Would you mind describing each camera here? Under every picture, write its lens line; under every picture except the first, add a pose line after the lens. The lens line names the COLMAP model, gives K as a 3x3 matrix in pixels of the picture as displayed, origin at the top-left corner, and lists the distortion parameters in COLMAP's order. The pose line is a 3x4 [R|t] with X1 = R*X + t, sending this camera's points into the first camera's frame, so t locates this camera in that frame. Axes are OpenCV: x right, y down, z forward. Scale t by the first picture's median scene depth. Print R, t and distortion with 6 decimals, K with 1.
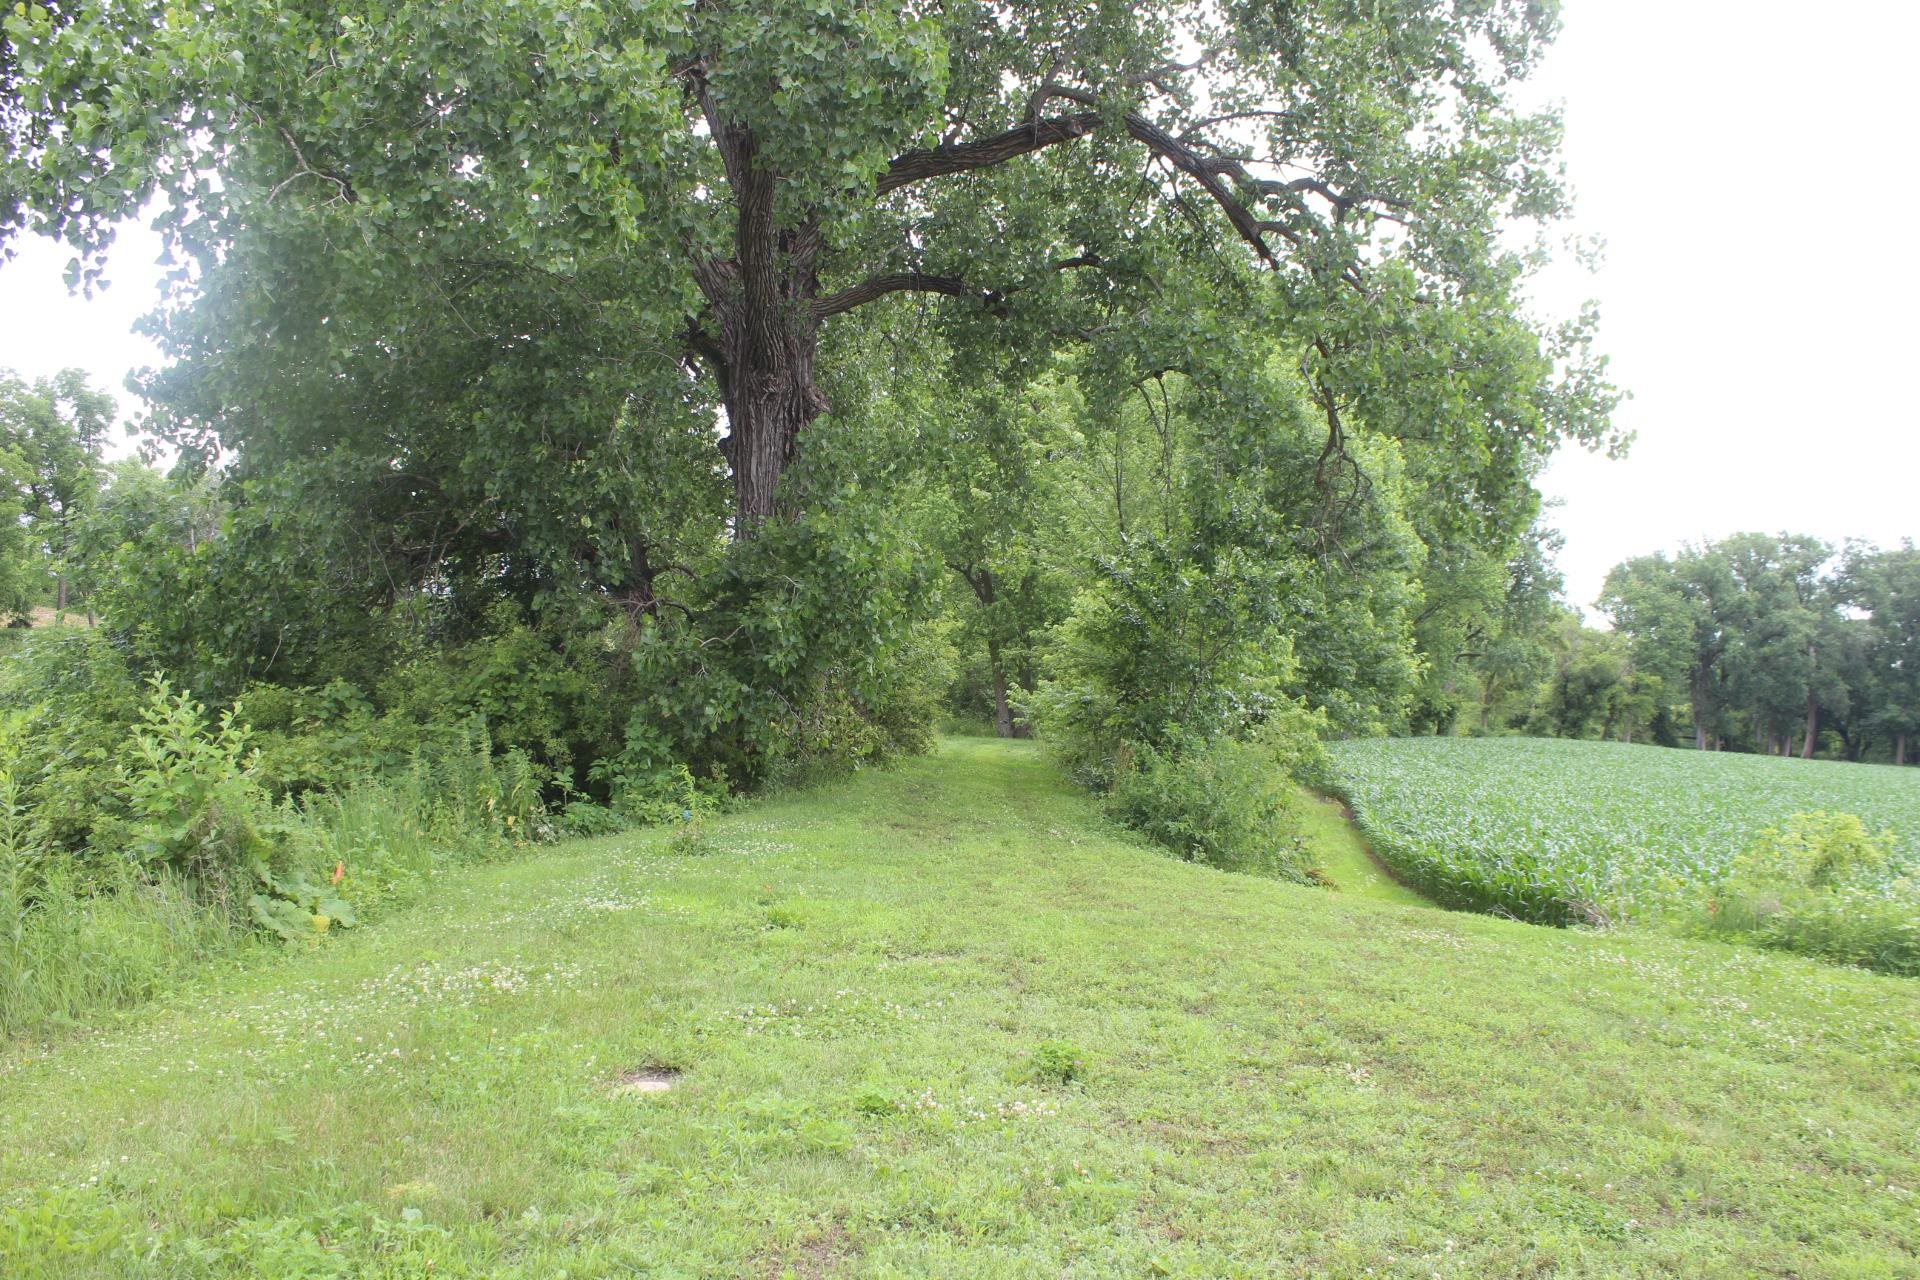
lens RADIAL K [[1791.3, 0, 951.7], [0, 1791.3, 625.2], [0, 0, 1]] dist [-0.182515, 0.183095]
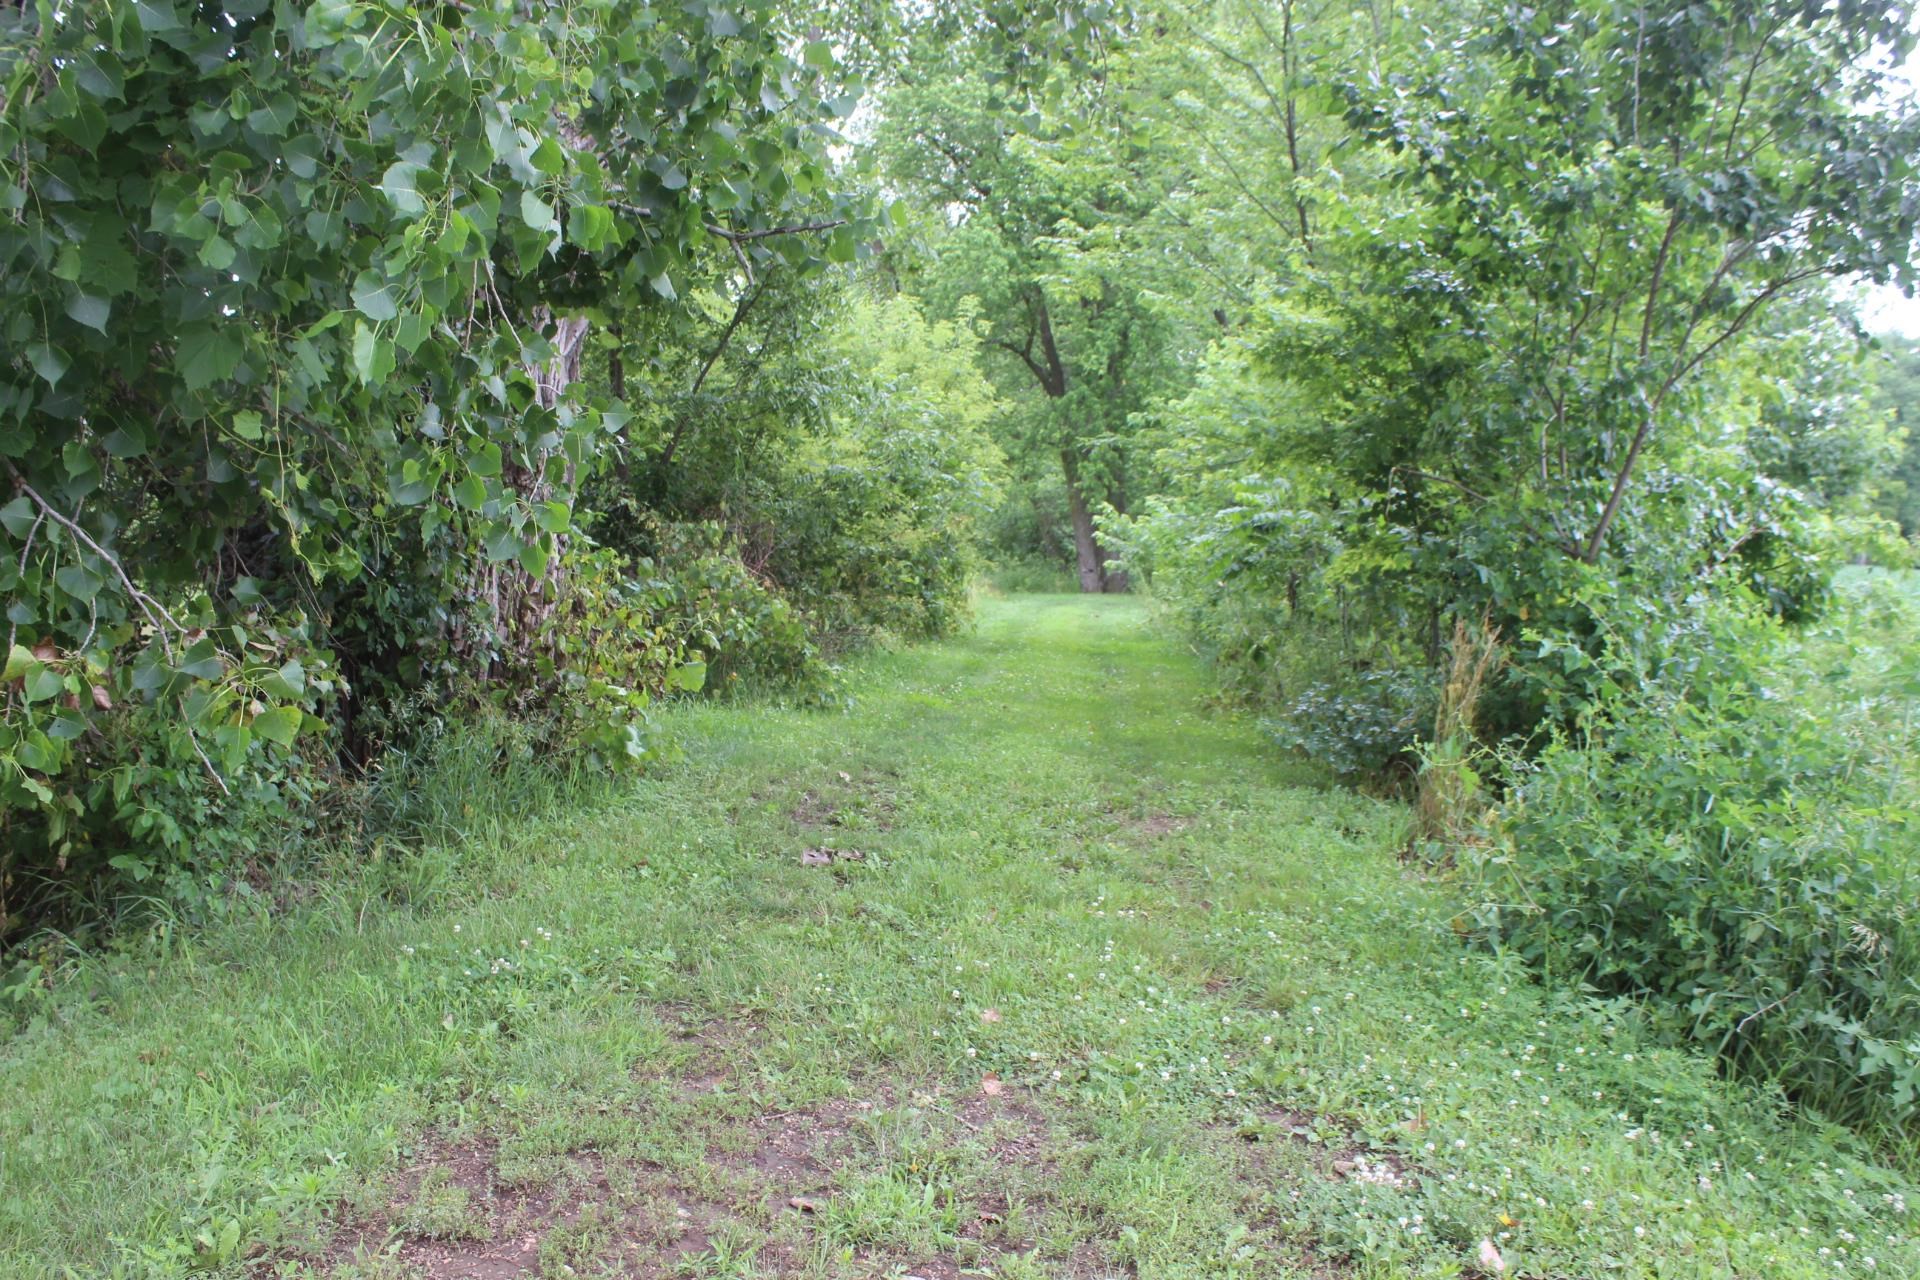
lens RADIAL K [[1861.9, 0, 959.8], [0, 1861.9, 638.0], [0, 0, 1]] dist [-0.015570, 0.000000]
pose [[0.998391, -0.038789, -0.041373, 0.009996], [0.042374, 0.995075, 0.089608, 0.016401], [0.037694, -0.091217, 0.995117, 0.336157]]
